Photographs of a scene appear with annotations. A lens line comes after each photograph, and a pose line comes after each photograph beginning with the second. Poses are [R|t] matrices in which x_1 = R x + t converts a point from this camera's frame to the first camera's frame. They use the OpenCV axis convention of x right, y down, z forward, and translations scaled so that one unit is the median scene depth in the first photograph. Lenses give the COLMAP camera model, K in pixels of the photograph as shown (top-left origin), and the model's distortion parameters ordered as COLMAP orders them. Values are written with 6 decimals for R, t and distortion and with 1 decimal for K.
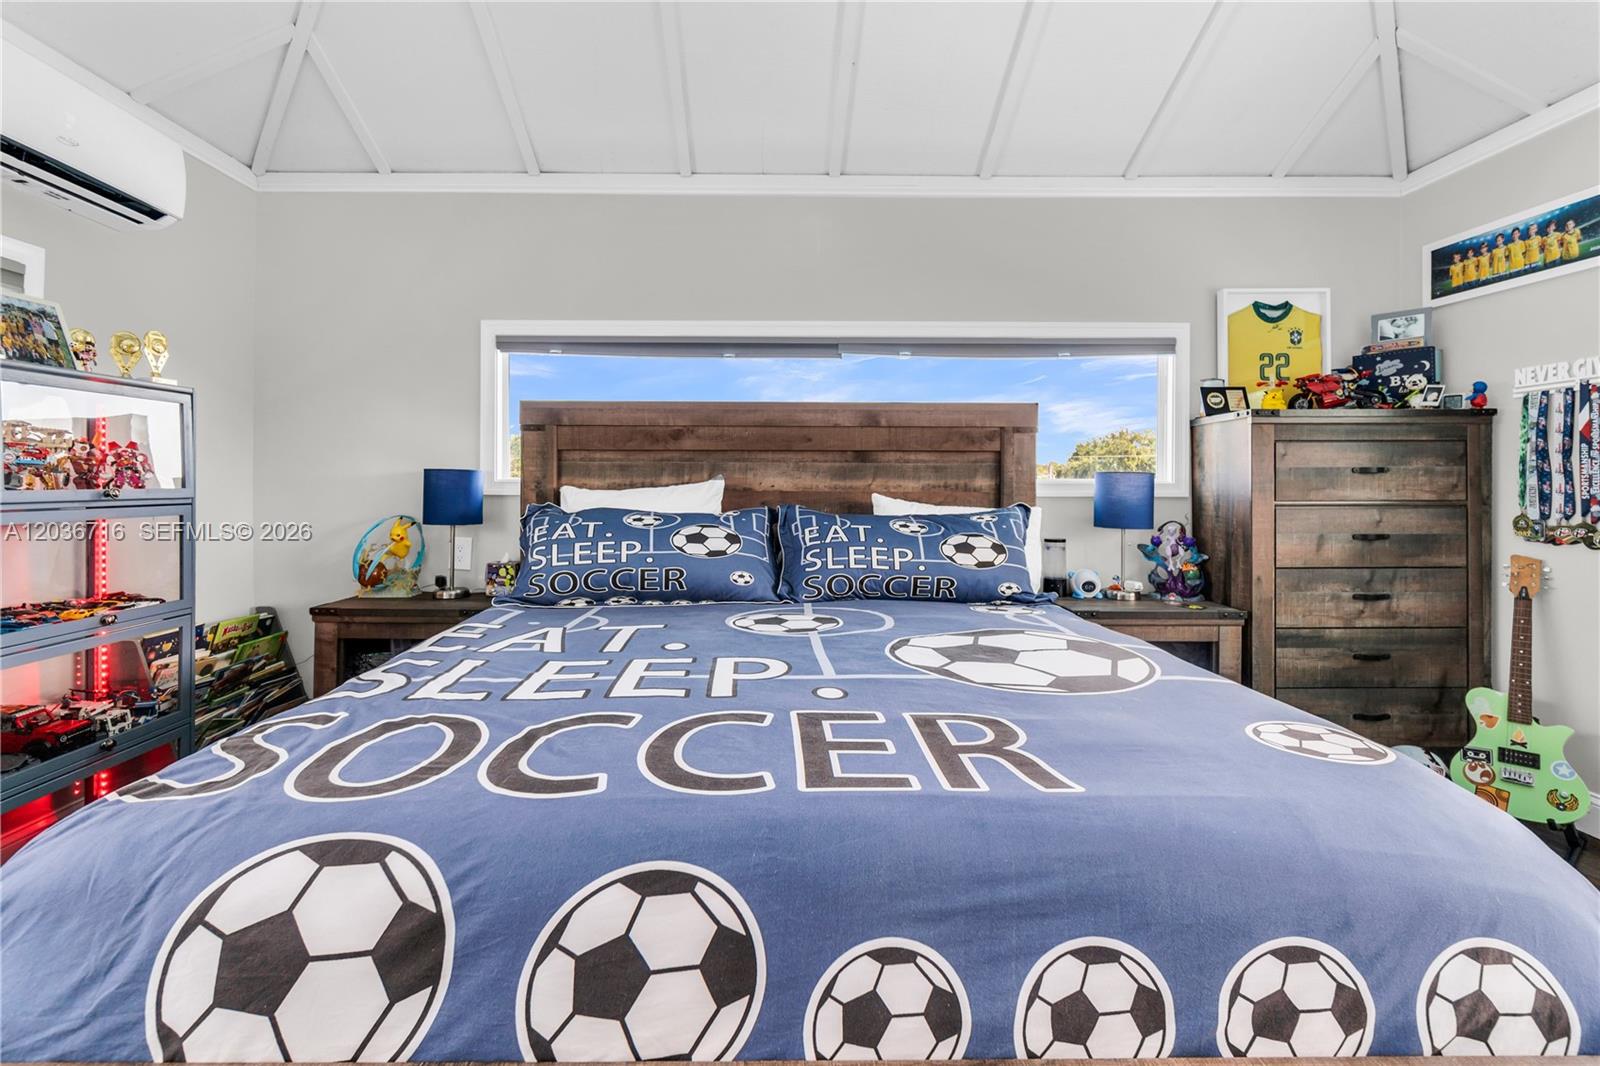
lens RADIAL K [[706.2, 0, 797.1], [0, 706.2, 478.4], [0, 0, 1]] dist [-0.001052, 0.000100]
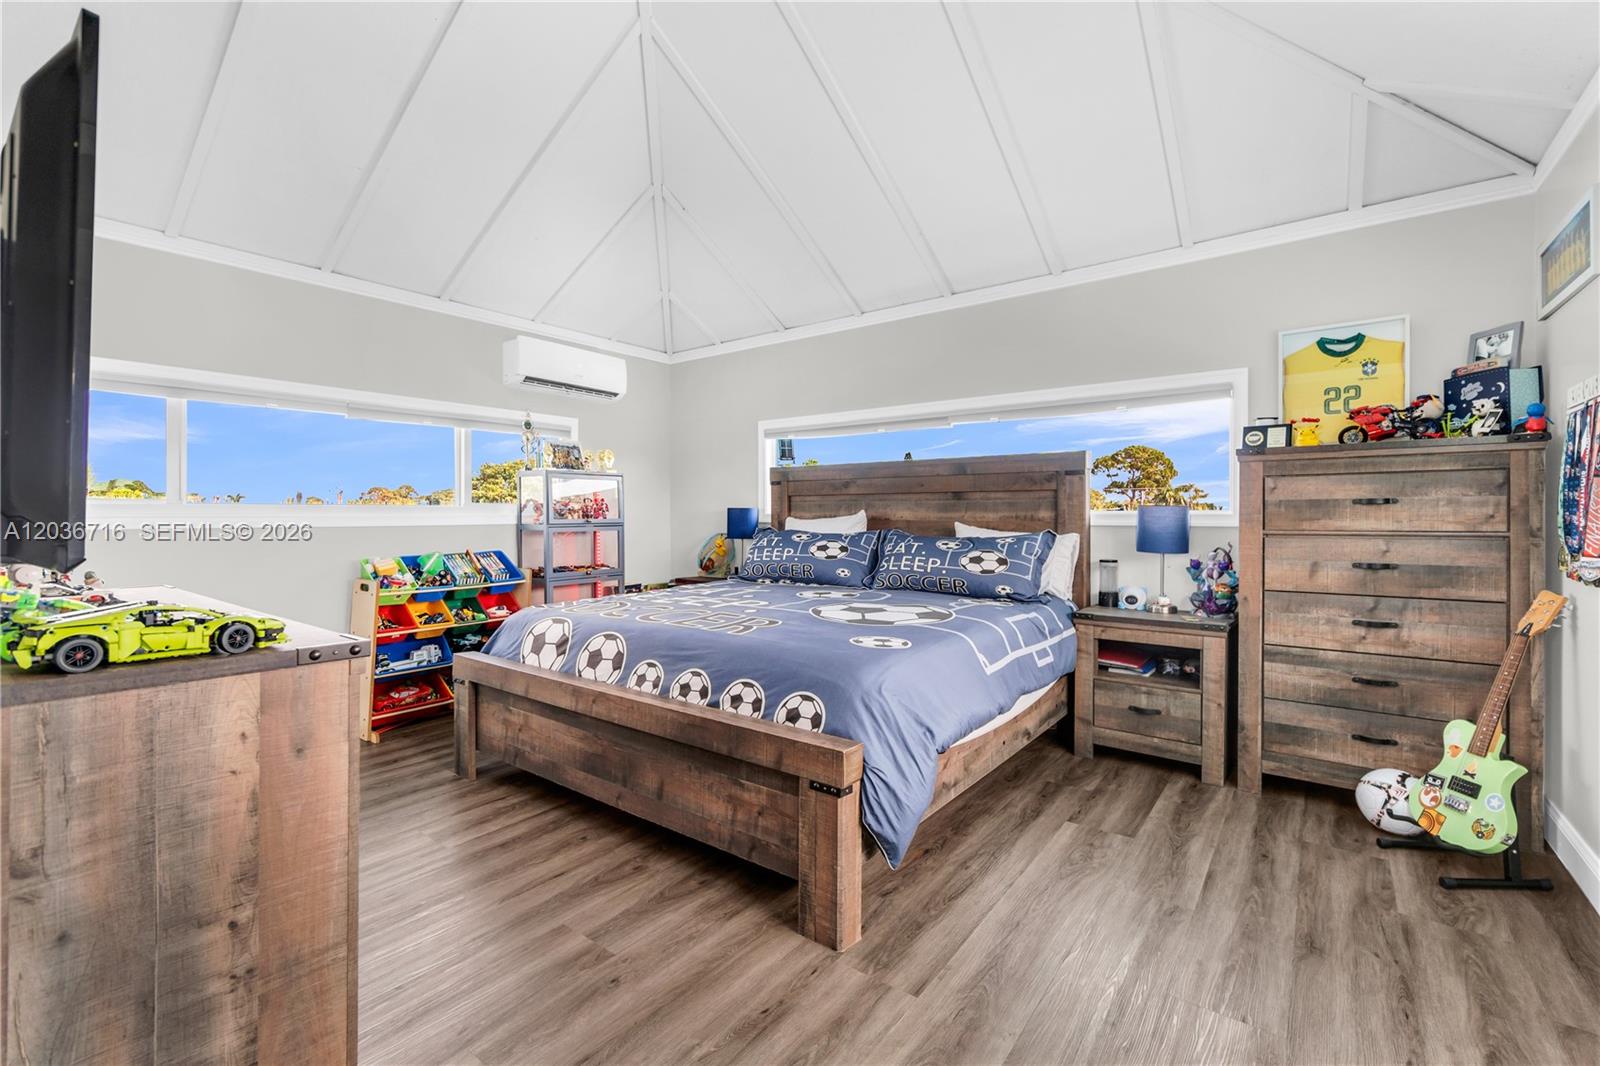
lens RADIAL K [[684.3, 0, 801.4], [0, 684.3, 516.8], [0, 0, 1]] dist [0.001392, -0.000002]
pose [[0.790185, -0.000755, -0.612868, 0.763830], [0.007422, 0.999938, 0.008338, -0.003516], [0.612824, -0.011137, 0.790141, -0.302659]]
